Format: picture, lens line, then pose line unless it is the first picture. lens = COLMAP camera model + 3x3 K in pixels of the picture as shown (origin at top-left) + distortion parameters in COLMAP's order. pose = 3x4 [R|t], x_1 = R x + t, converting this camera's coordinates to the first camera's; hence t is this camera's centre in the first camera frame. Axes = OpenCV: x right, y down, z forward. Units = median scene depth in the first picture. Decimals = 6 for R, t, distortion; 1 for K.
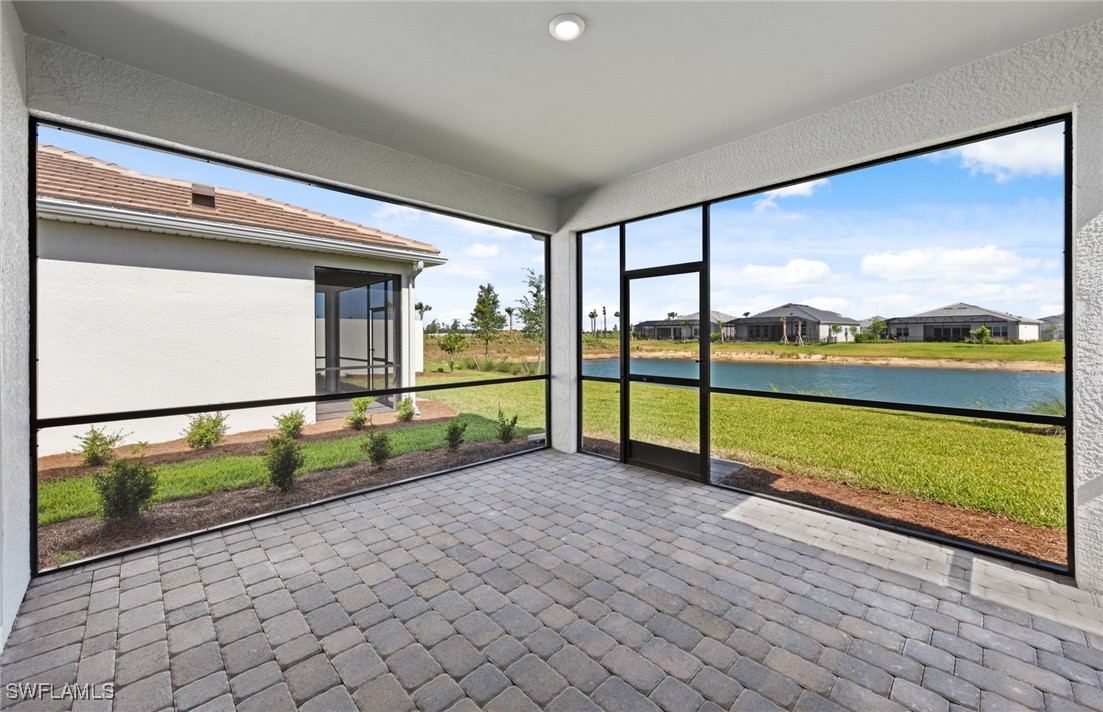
lens RADIAL K [[426.3, 0, 552.3], [0, 426.3, 335.5], [0, 0, 1]] dist [0.004519, -0.000050]
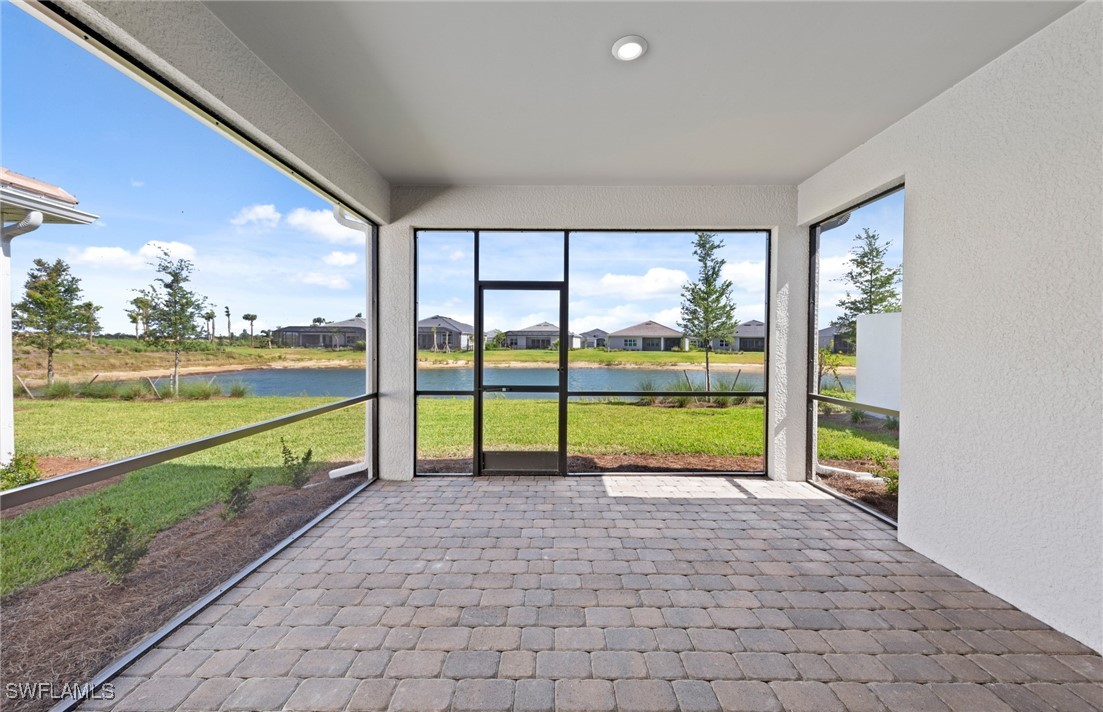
lens RADIAL K [[419.3, 0, 552.3], [0, 419.3, 350.8], [0, 0, 1]] dist [0.006889, -0.000287]
pose [[0.698325, -0.005477, 0.715760, -0.403099], [-0.007209, 0.999866, 0.014684, -0.005208], [-0.715745, -0.015414, 0.698192, 0.205657]]
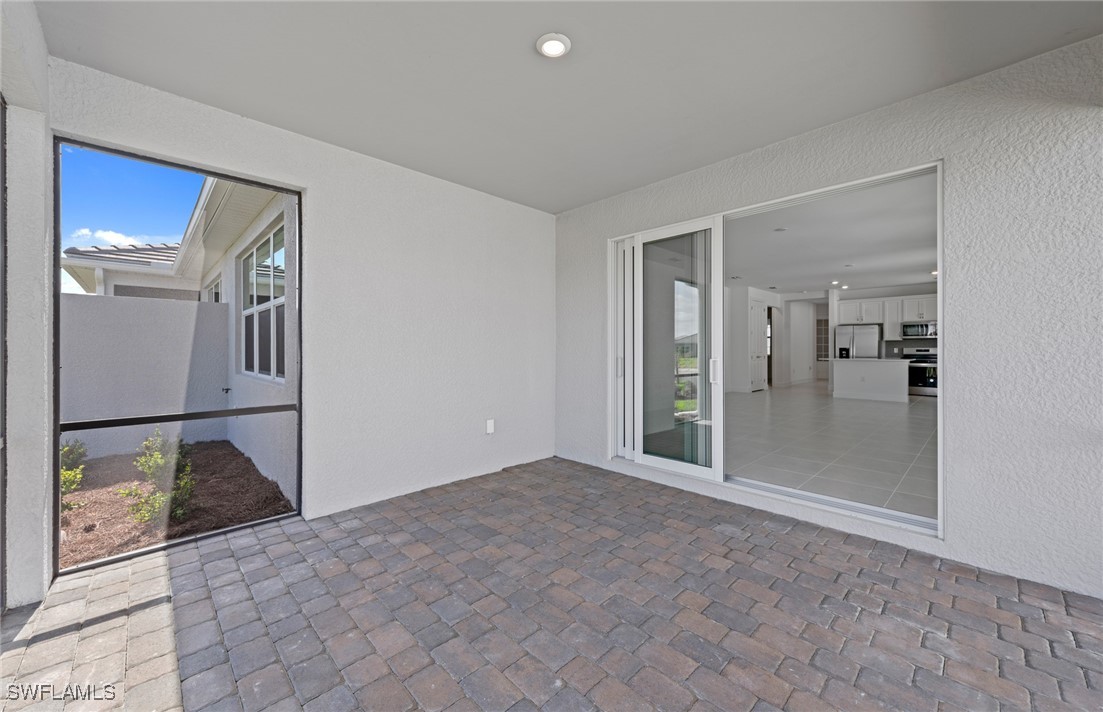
lens RADIAL K [[421.0, 0, 551.0], [0, 421.0, 347.0], [0, 0, 1]] dist [0.008893, -0.000191]
pose [[-0.999982, 0.005638, 0.001870, 0.021008], [0.005629, 0.999973, -0.004797, 0.006666], [-0.001897, -0.004786, -0.999987, 0.995625]]
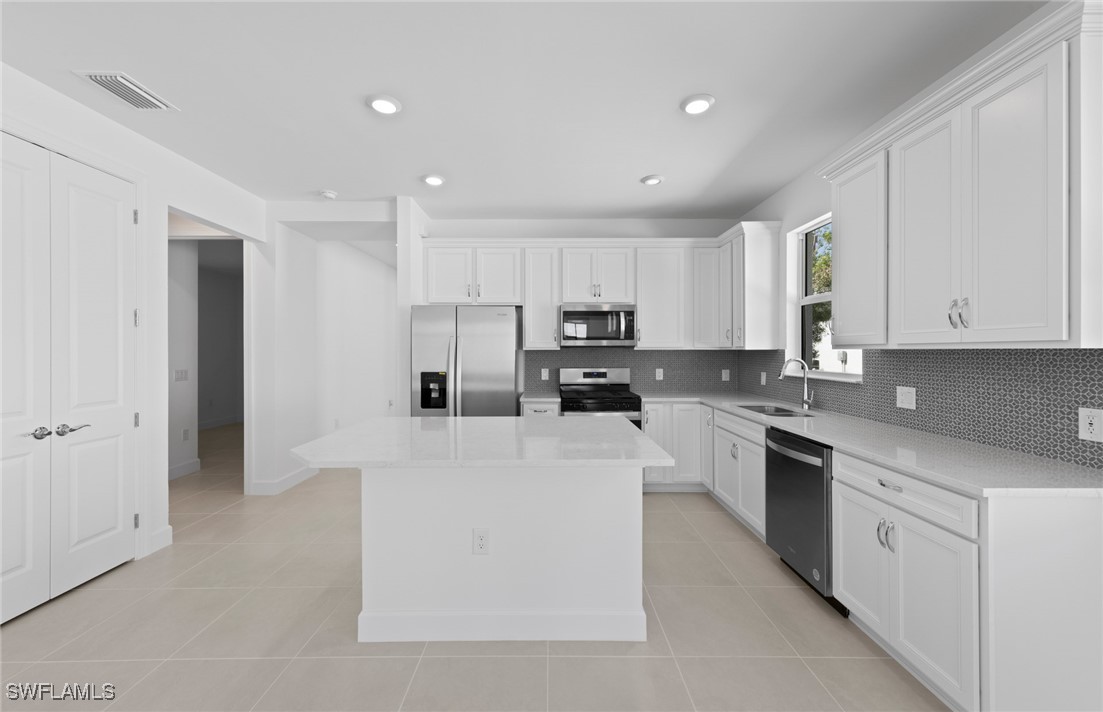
lens RADIAL K [[421.0, 0, 551.0], [0, 421.0, 347.0], [0, 0, 1]] dist [0.008893, -0.000191]
pose [[-0.694390, -0.000145, -0.719599, -1.265862], [0.004620, 0.999978, -0.004661, -0.034202], [0.719584, -0.006561, -0.694374, -0.760318]]
